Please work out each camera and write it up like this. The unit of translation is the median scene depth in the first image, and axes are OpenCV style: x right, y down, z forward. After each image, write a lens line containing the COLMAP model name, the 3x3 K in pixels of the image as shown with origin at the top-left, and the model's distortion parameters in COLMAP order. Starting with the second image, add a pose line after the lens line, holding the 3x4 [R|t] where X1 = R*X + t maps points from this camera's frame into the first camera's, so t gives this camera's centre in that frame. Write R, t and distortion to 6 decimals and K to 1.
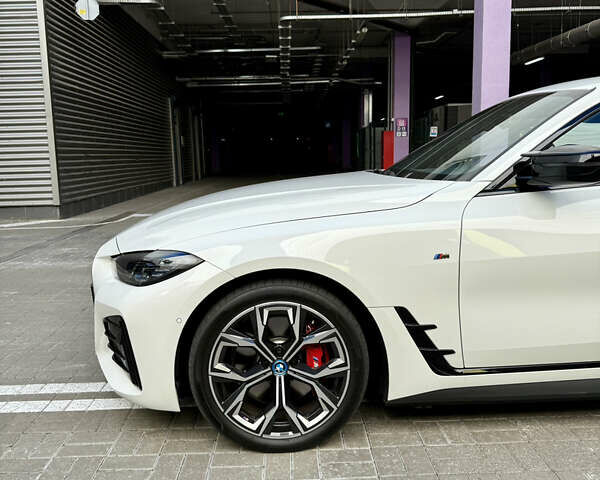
lens RADIAL K [[567.3, 0, 282.7], [0, 567.3, 236.5], [0, 0, 1]] dist [0.009680, 0.000000]
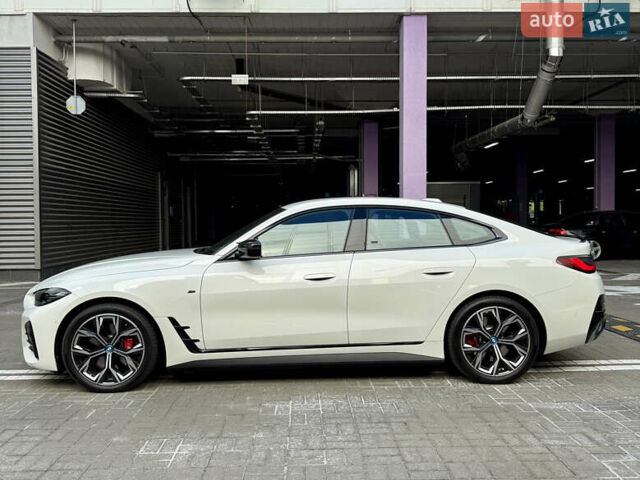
lens RADIAL K [[600.7, 0, 325.2], [0, 600.7, 233.4], [0, 0, 1]] dist [0.017211, 0.000000]
pose [[0.999372, 0.012393, 0.033191, 0.633702], [-0.008231, 0.992409, -0.122705, 0.081129], [-0.034460, 0.122355, 0.991888, -1.085307]]
